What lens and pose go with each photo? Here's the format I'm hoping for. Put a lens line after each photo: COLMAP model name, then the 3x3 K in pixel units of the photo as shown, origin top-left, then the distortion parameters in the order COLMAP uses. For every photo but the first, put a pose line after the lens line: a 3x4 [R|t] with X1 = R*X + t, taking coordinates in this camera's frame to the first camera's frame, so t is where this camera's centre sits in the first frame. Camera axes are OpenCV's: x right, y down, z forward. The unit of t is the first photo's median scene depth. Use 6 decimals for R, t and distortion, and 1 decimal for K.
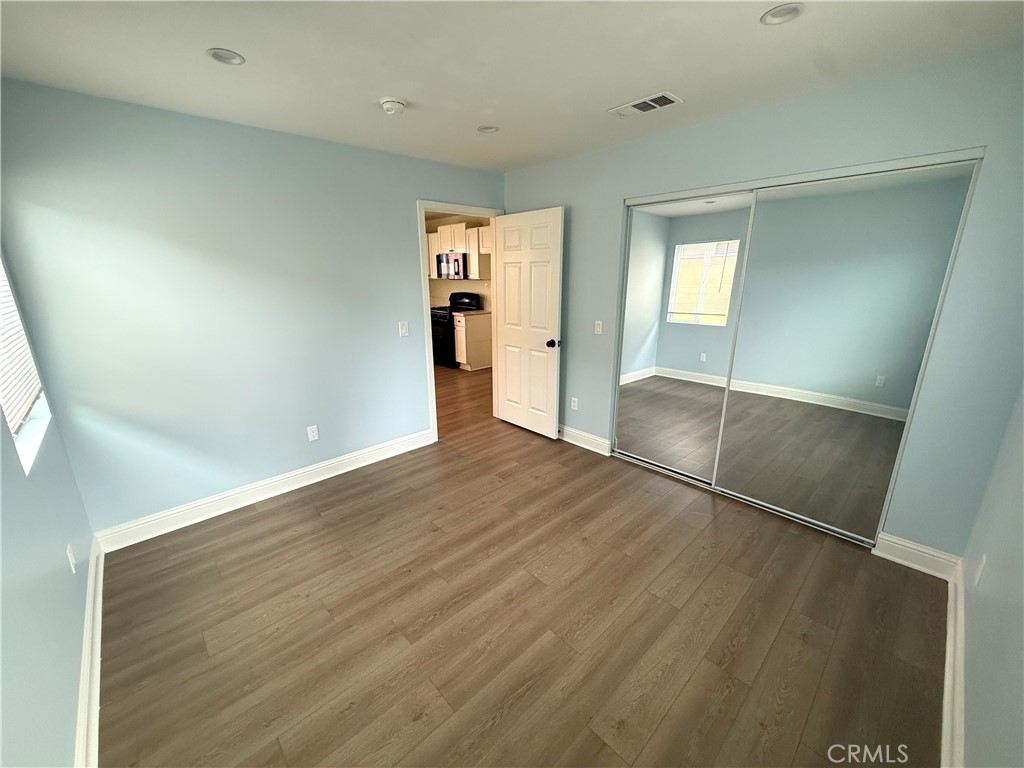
lens RADIAL K [[410.0, 0, 510.5], [0, 410.0, 382.6], [0, 0, 1]] dist [0.001814, -0.000470]
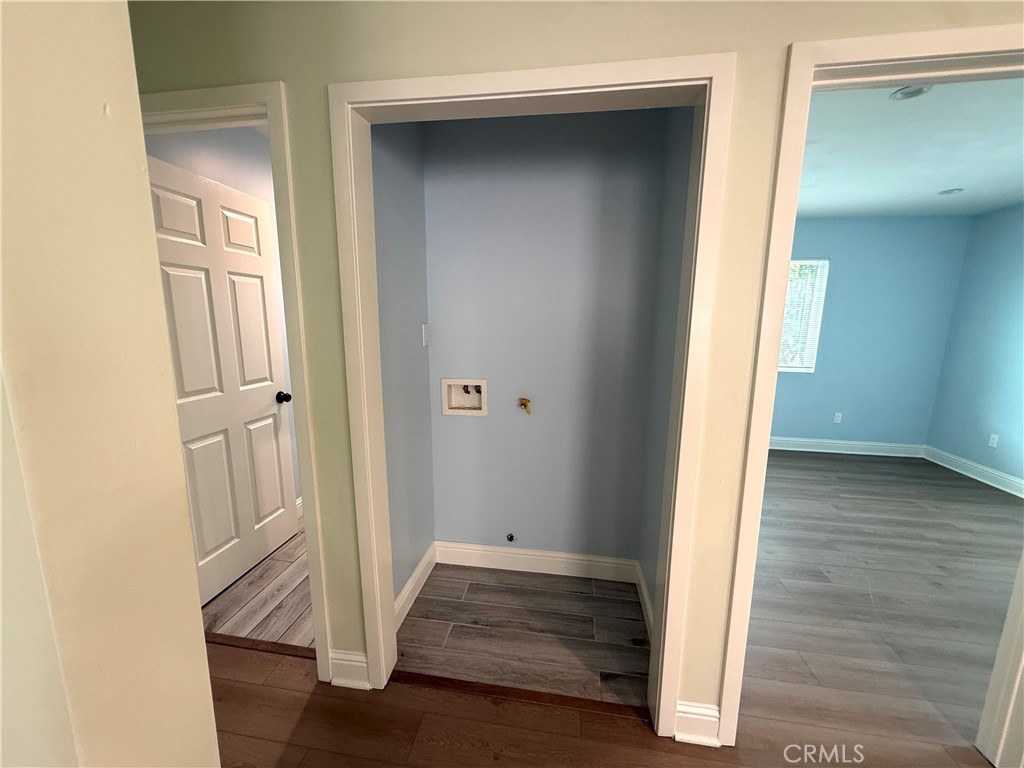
lens RADIAL K [[410.0, 0, 509.5], [0, 410.0, 385.0], [0, 0, 1]] dist [0.001814, -0.000470]
pose [[-0.616965, -0.128262, 0.776469, -0.259263], [0.205397, 0.926192, 0.316198, -0.546449], [-0.759715, 0.354567, -0.545083, 2.201707]]
